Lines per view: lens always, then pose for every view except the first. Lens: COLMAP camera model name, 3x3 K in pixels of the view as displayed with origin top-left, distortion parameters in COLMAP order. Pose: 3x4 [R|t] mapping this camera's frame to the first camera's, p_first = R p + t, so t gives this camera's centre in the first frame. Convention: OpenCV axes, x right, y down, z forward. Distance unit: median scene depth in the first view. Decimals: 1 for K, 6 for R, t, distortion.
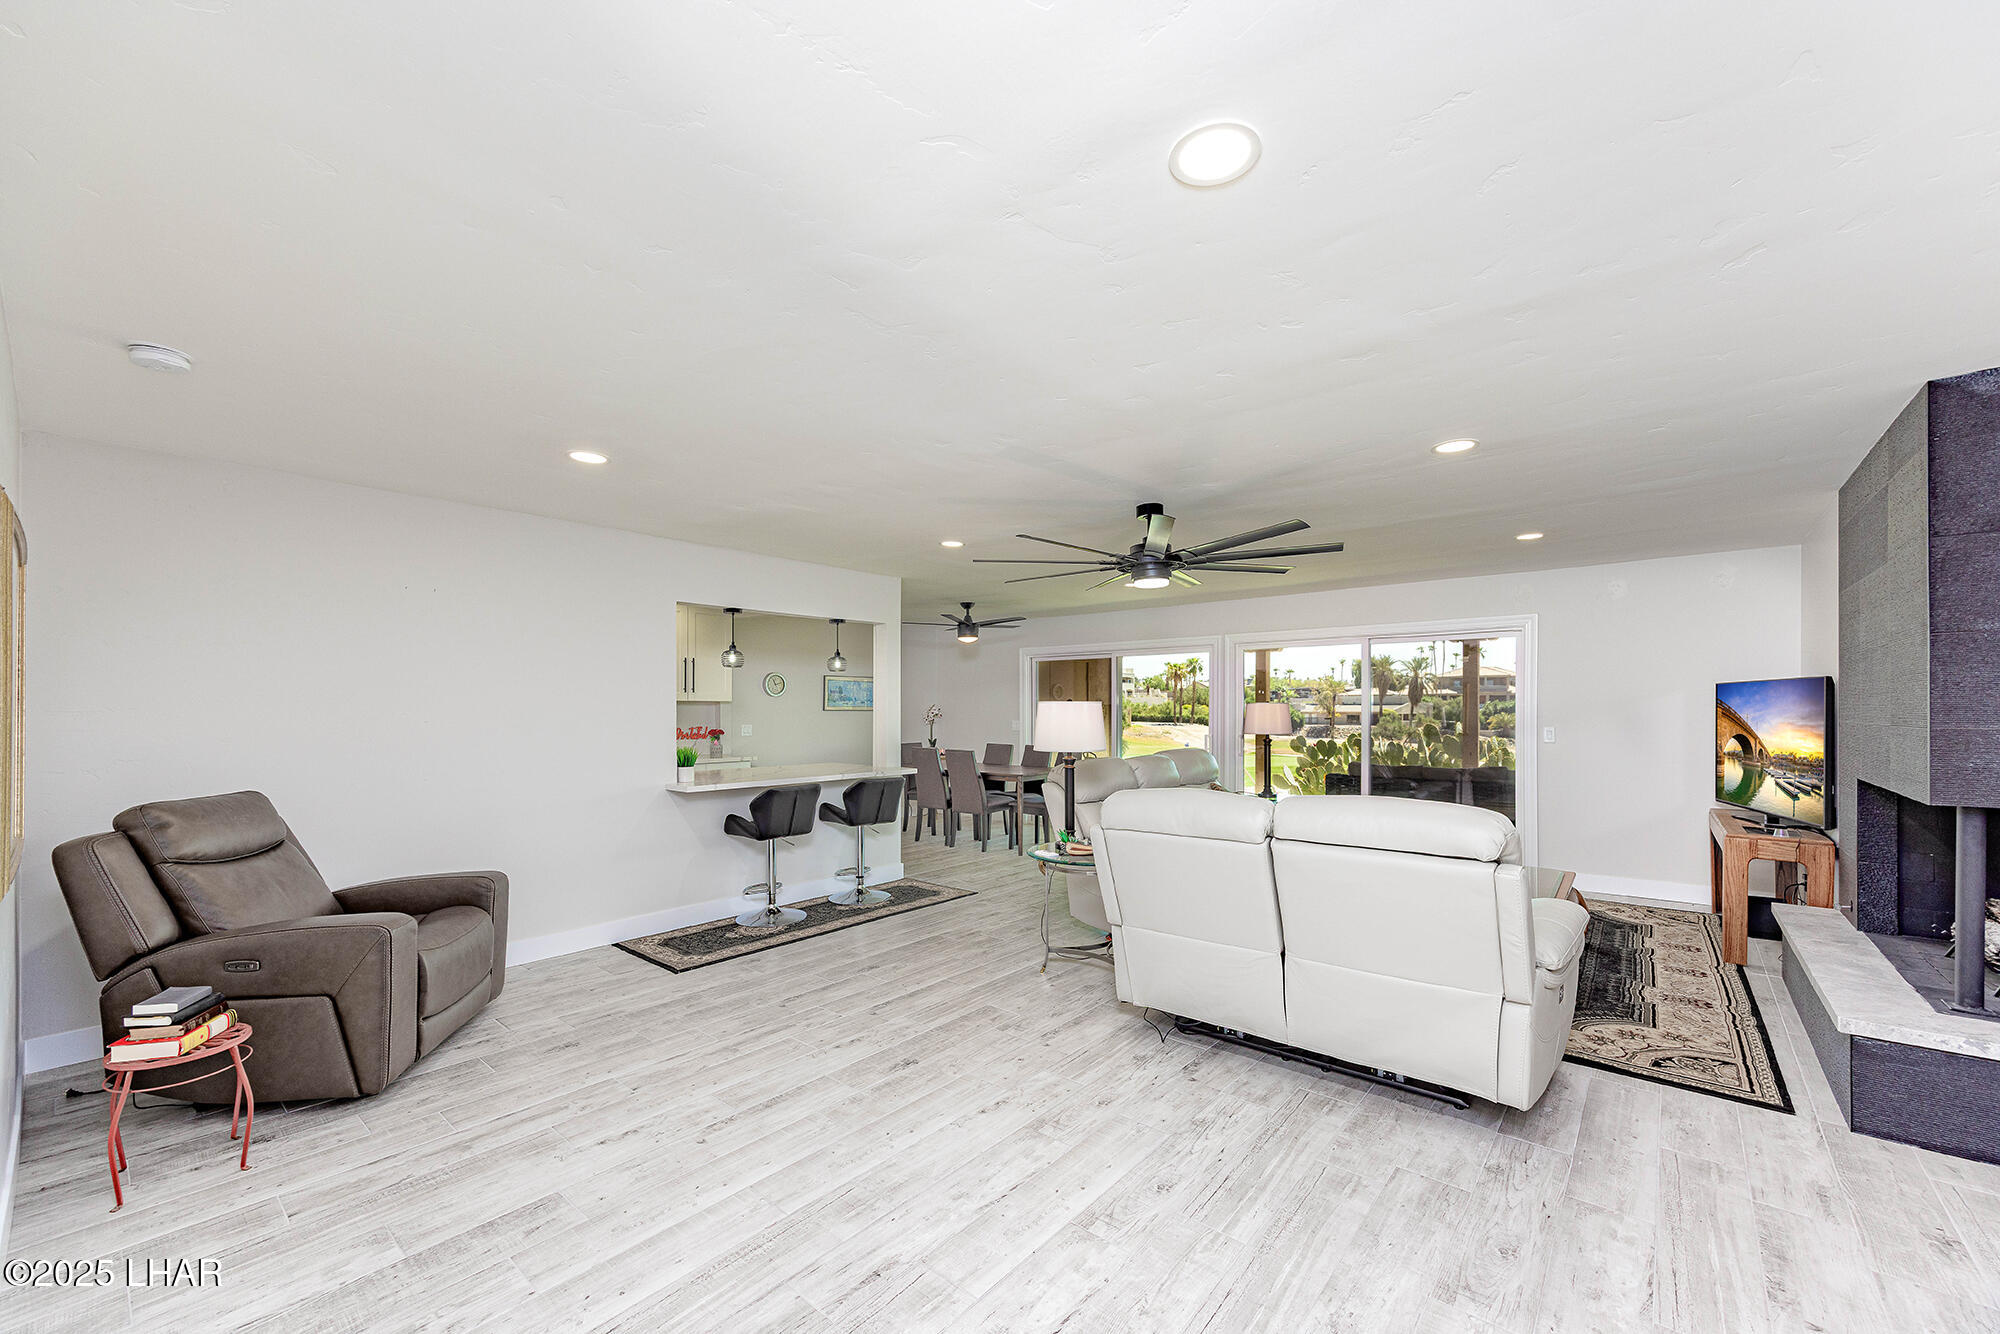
lens RADIAL K [[801.5, 0, 989.2], [0, 801.5, 710.2], [0, 0, 1]] dist [-0.000994, -0.000071]
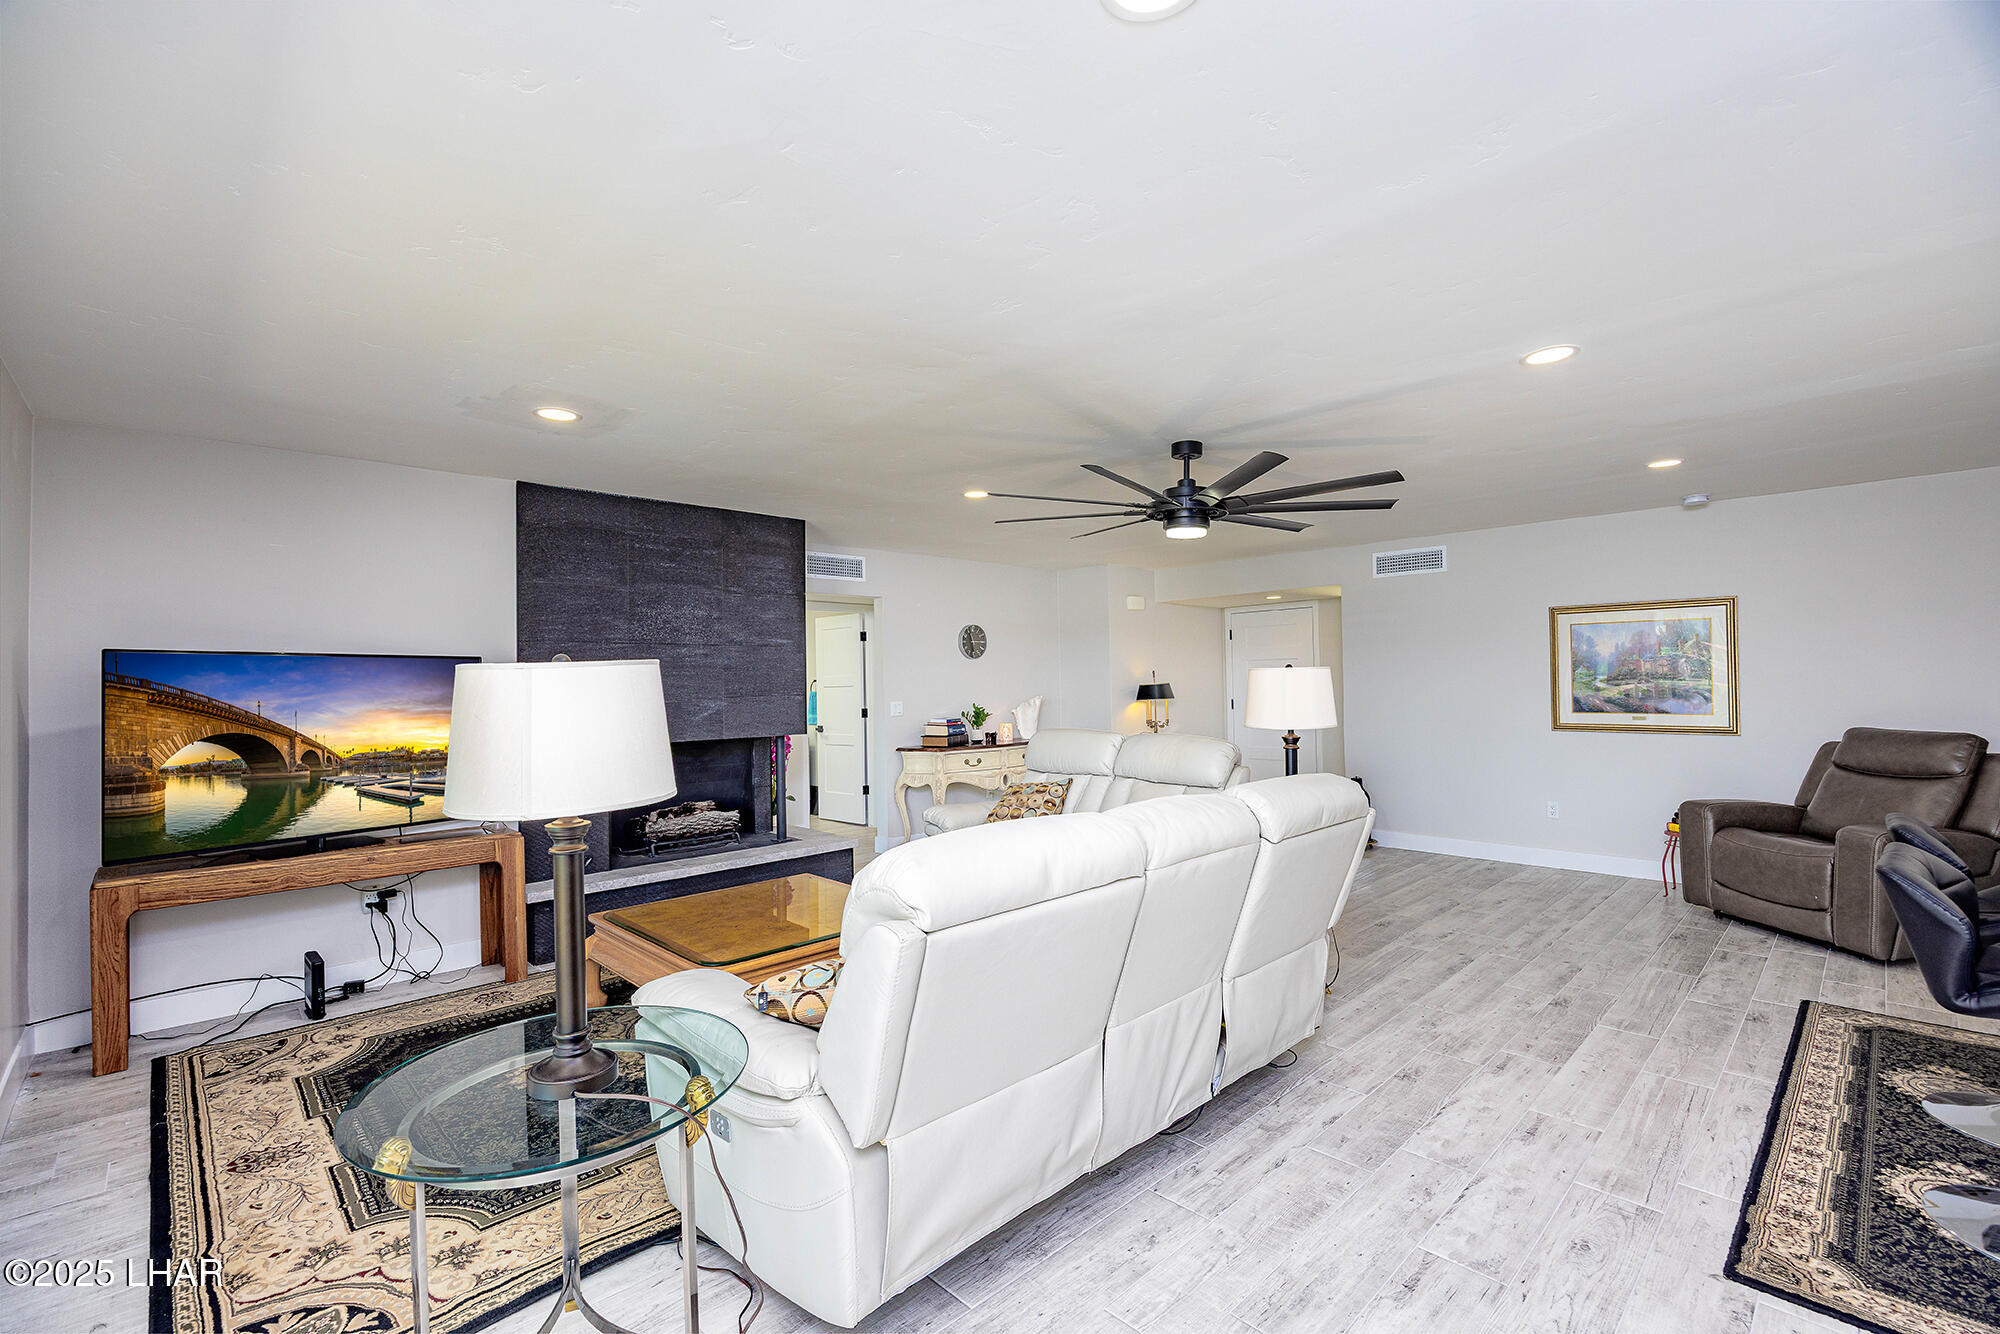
lens RADIAL K [[879.9, 0, 997.3], [0, 879.9, 674.9], [0, 0, 1]] dist [0.004452, 0.000215]
pose [[-0.996181, 0.020019, 0.084990, 0.299135], [0.019189, 0.999760, -0.010576, -0.000696], [-0.085181, -0.008905, -0.996326, 1.787837]]
